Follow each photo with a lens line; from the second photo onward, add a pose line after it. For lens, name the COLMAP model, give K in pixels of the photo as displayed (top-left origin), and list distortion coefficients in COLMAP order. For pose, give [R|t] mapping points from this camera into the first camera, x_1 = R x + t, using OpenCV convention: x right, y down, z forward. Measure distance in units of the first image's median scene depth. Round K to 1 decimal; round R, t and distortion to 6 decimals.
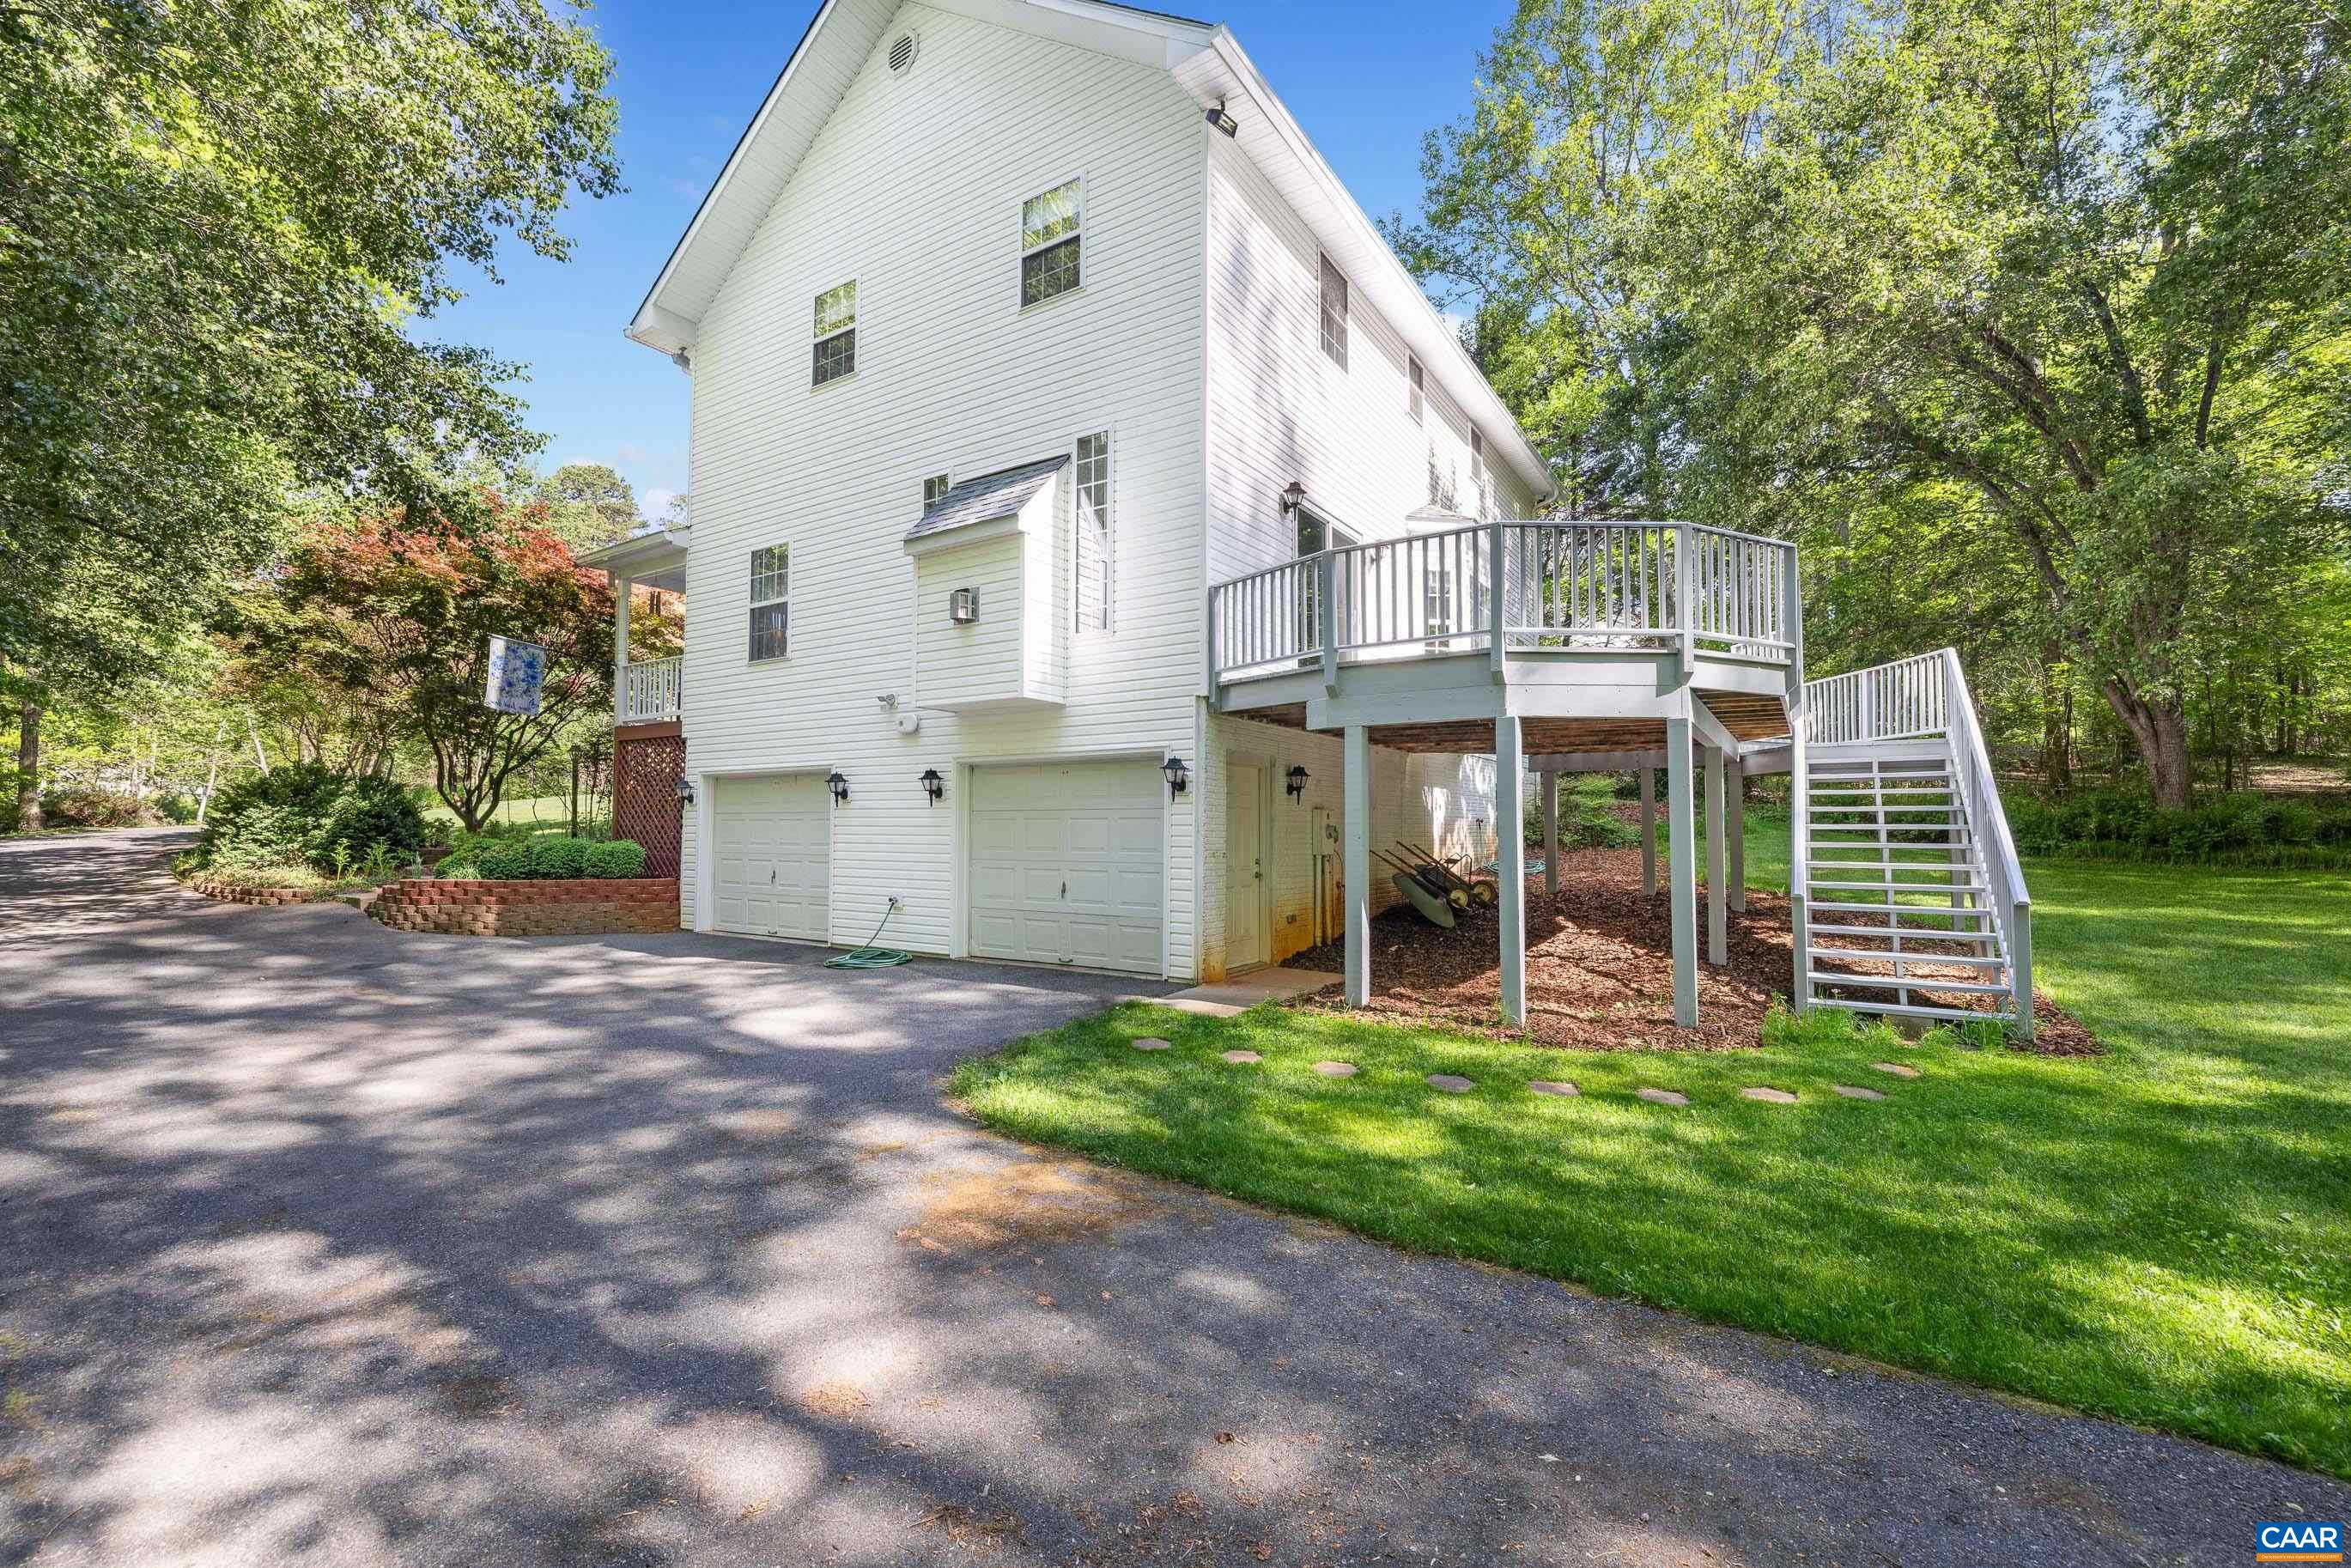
lens RADIAL K [[992.1, 0, 1175.5], [0, 992.1, 784.0], [0, 0, 1]] dist [0.000337, 0.000201]
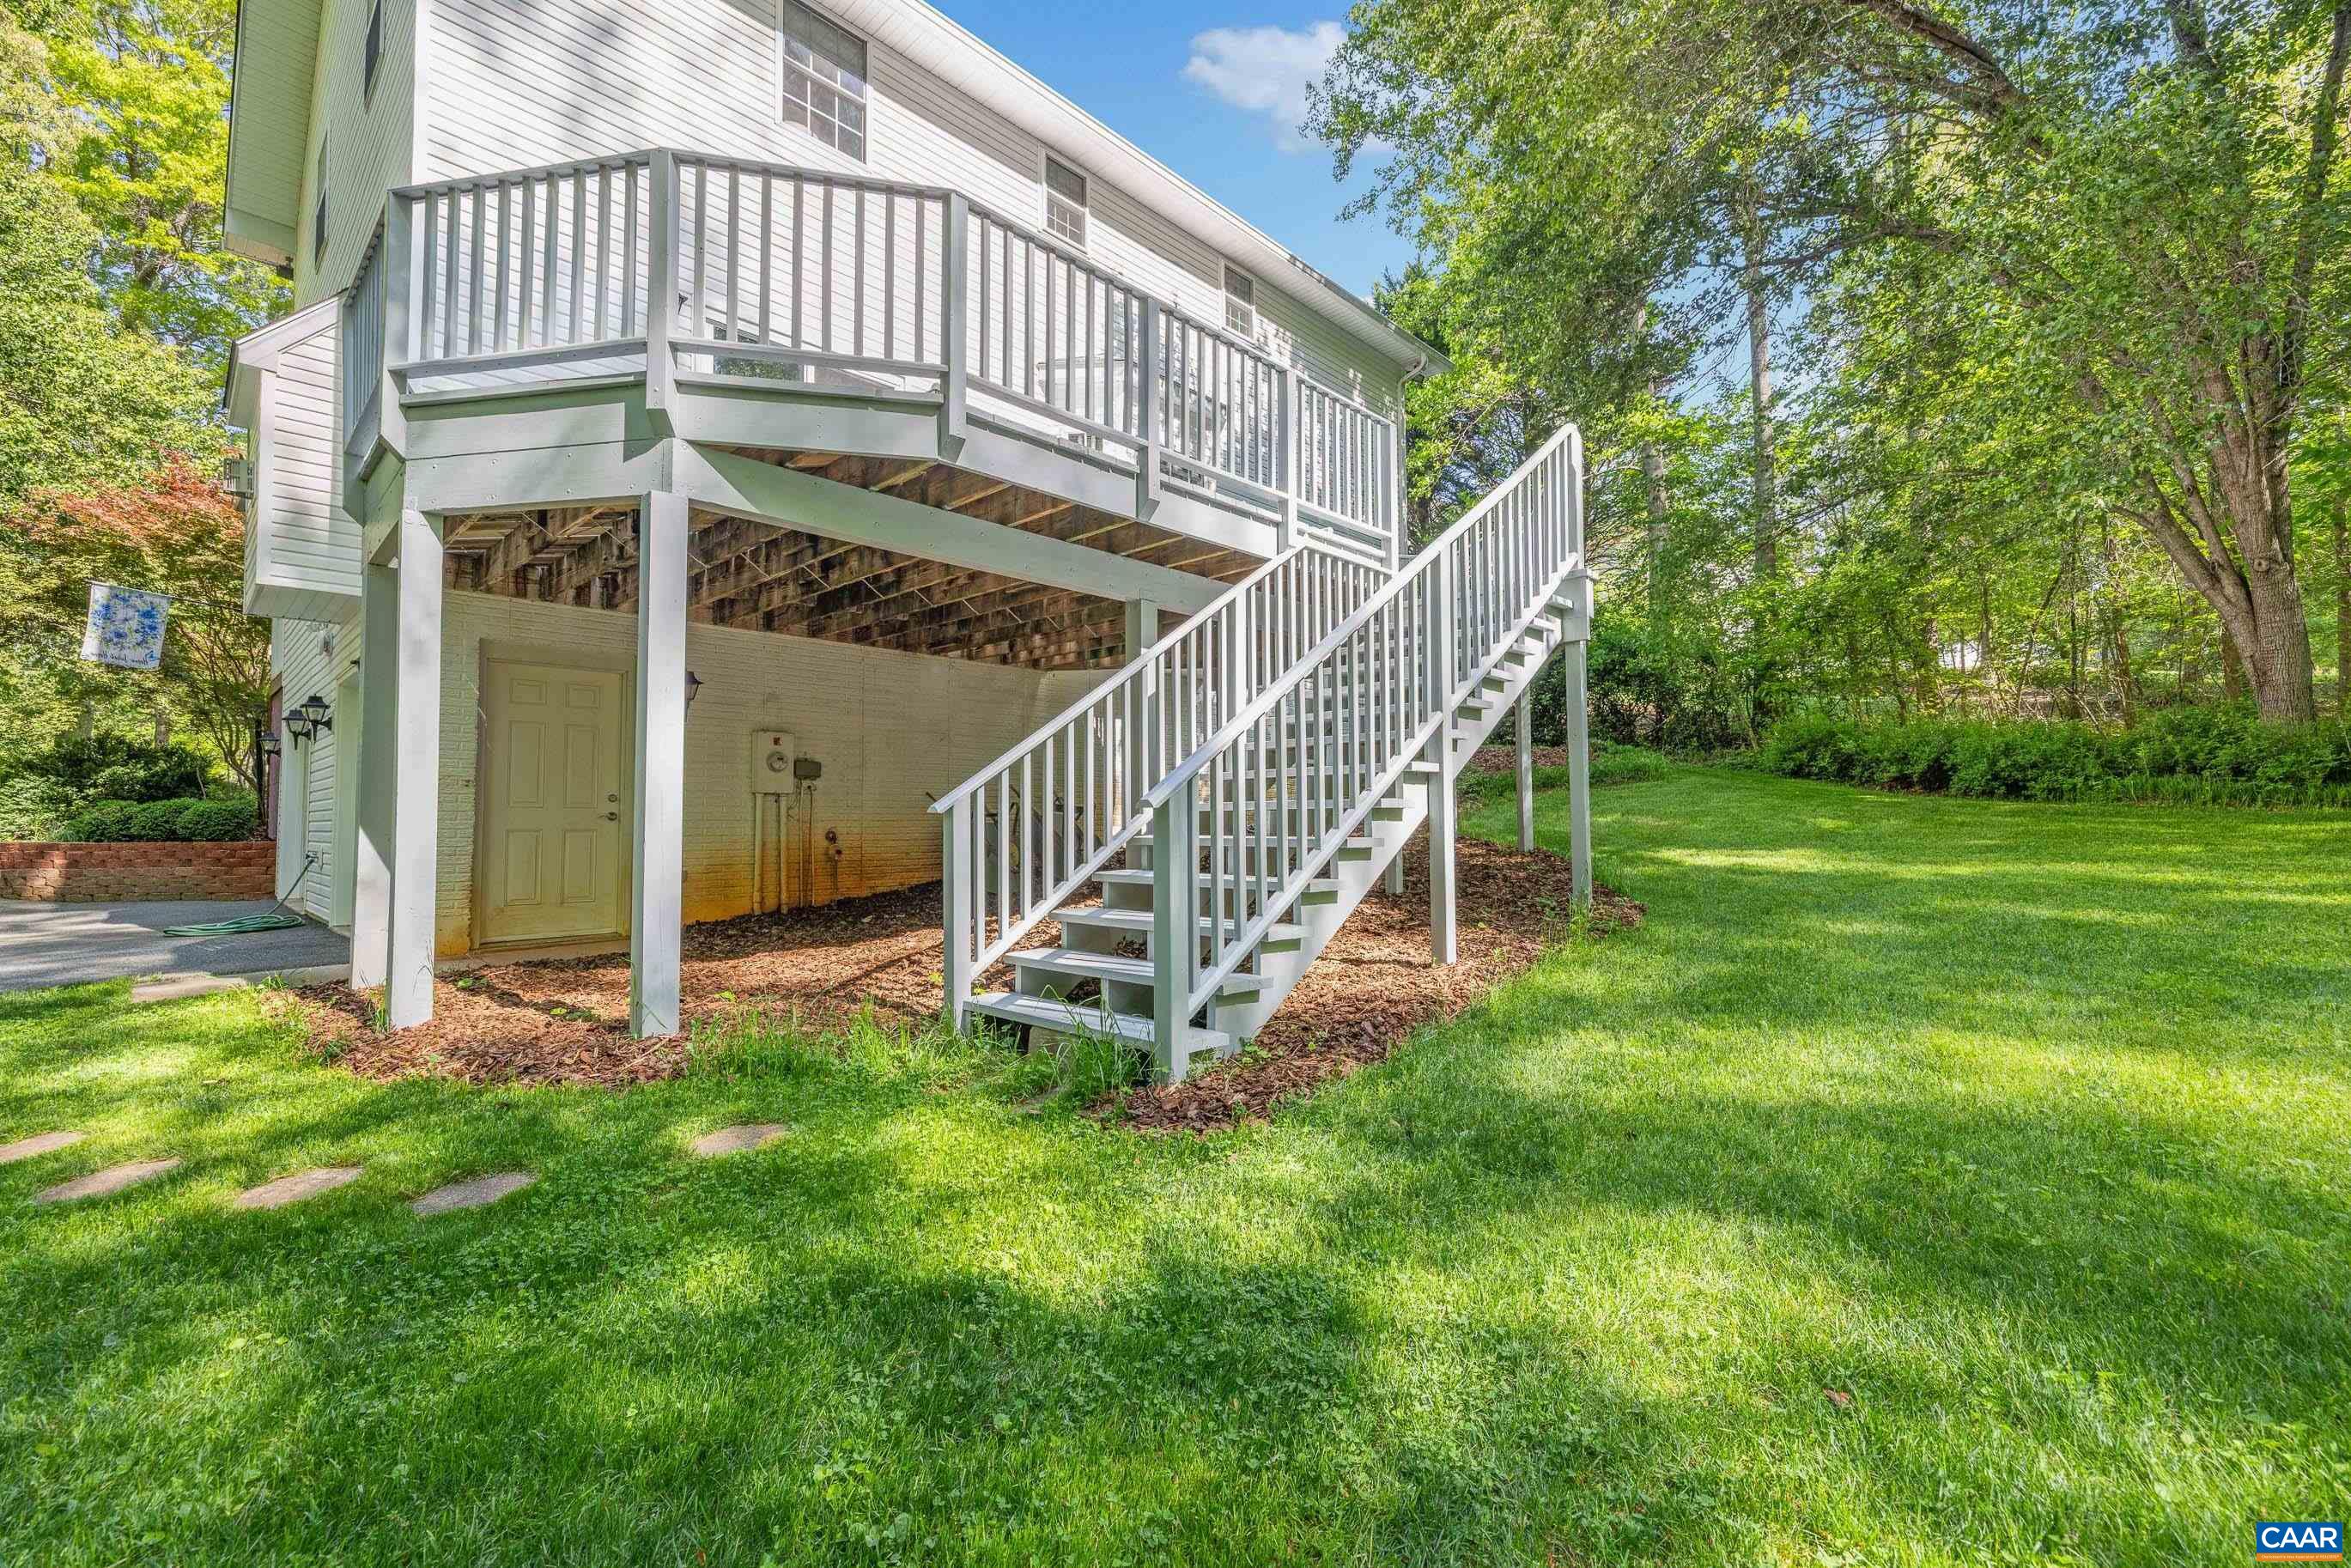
lens RADIAL K [[992.1, 0, 1175.5], [0, 992.1, 784.0], [0, 0, 1]] dist [0.000337, 0.000201]
pose [[0.982150, -0.017913, -0.187247, 0.481275], [0.019228, 0.999802, 0.005211, 0.054470], [0.187116, -0.008718, 0.982299, 0.265069]]
